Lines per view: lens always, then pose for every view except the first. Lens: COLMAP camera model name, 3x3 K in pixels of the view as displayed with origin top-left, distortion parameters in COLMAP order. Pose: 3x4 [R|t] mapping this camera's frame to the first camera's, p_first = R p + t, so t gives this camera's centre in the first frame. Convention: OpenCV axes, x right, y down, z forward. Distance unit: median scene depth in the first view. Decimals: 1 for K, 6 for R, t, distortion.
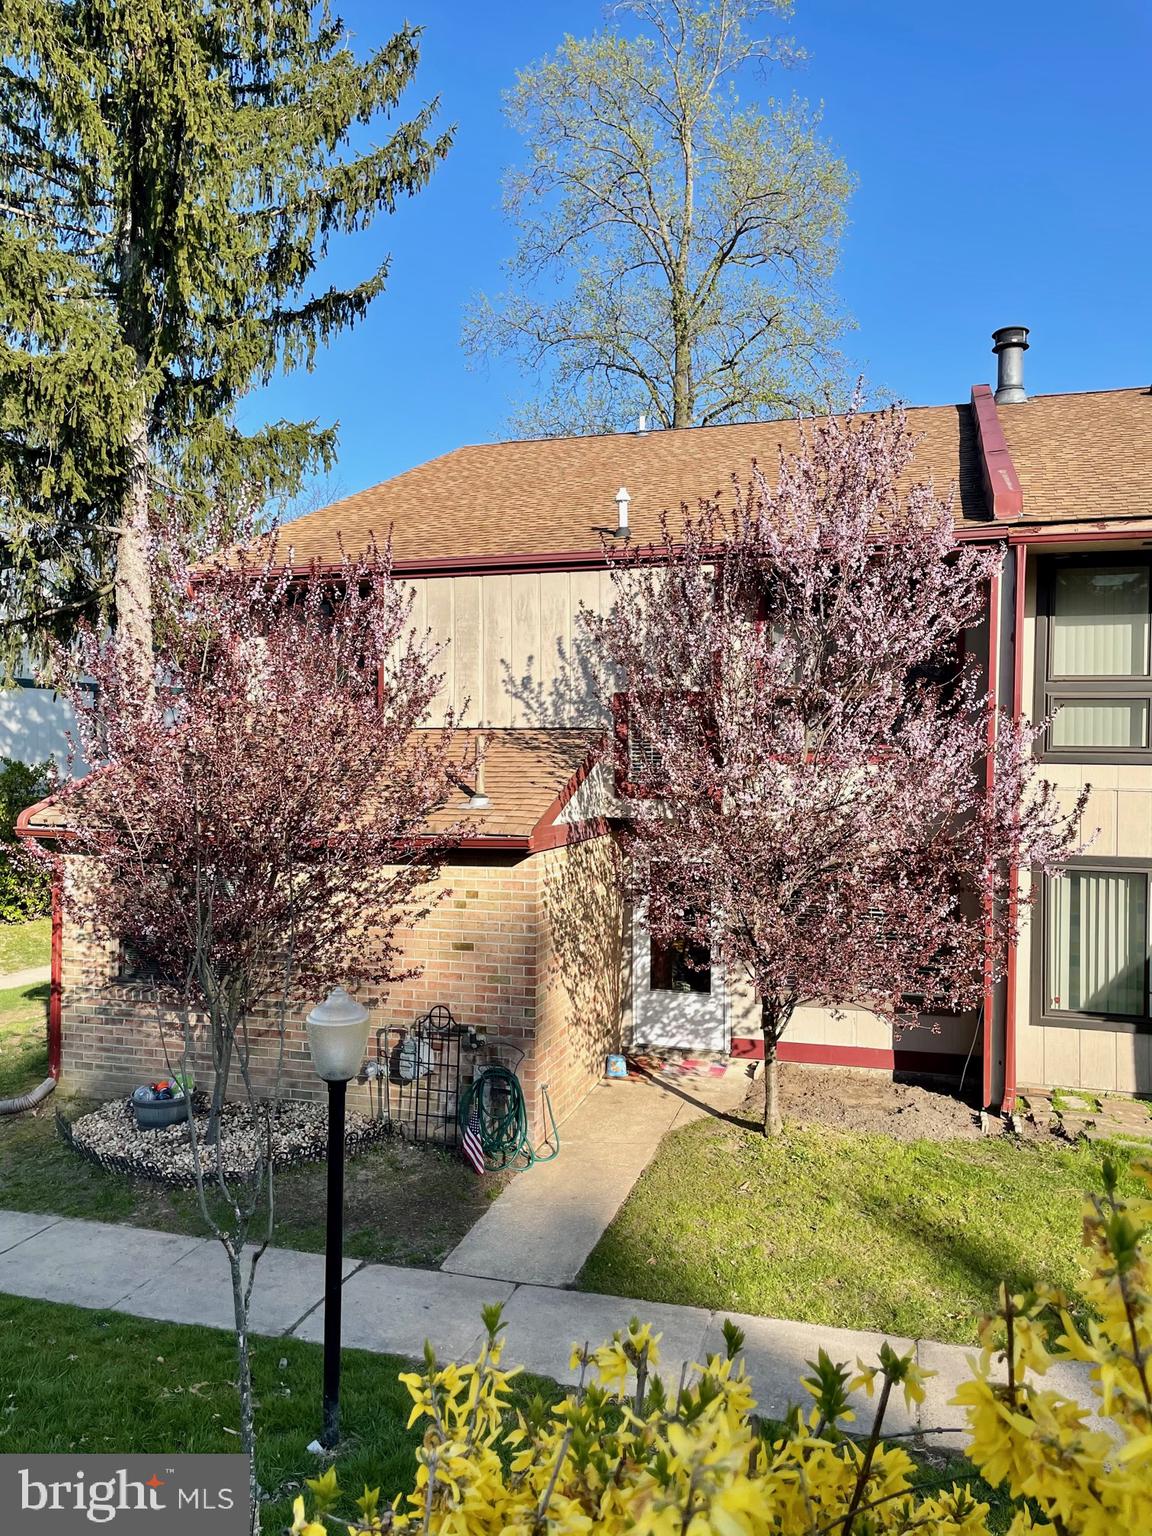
lens RADIAL K [[1174.3, 0, 582.1], [0, 1174.3, 771.4], [0, 0, 1]] dist [0.033618, -0.042130]
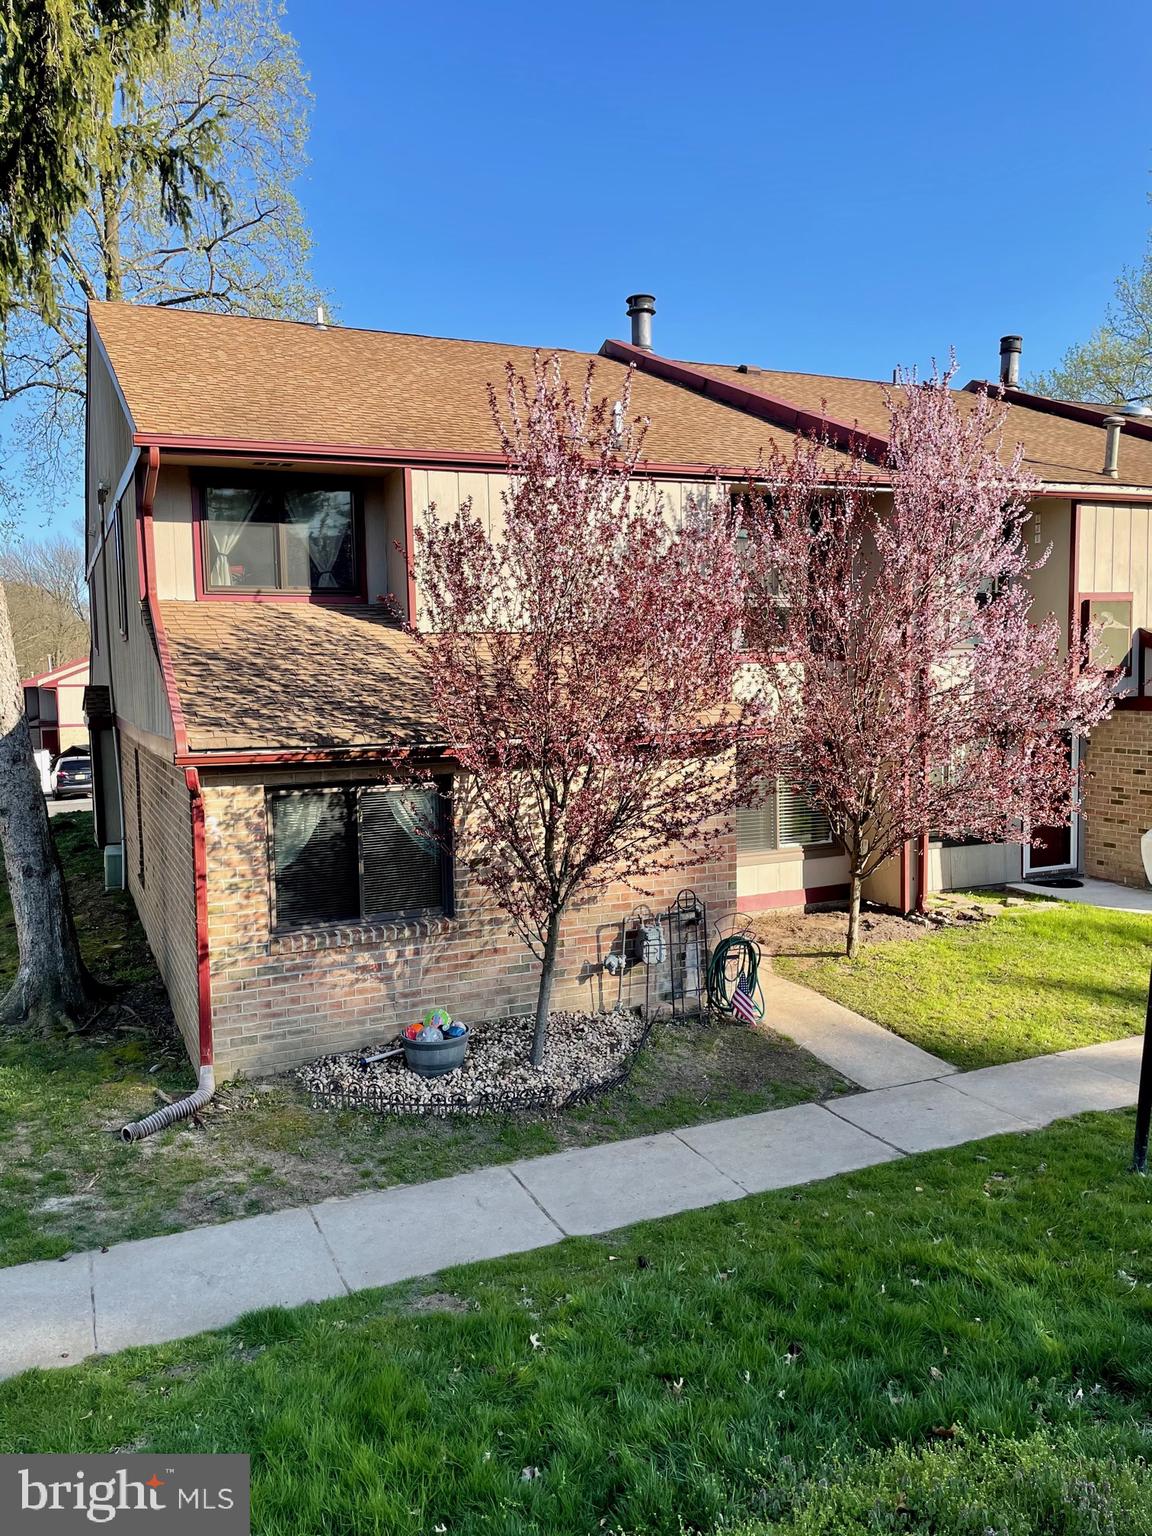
lens RADIAL K [[1174.3, 0, 585.4], [0, 1174.3, 766.4], [0, 0, 1]] dist [0.033618, -0.042130]
pose [[0.748438, -0.073549, 0.659114, -0.800325], [0.031338, 0.996644, 0.075628, 0.002832], [-0.662464, -0.035947, 0.748231, 0.237488]]
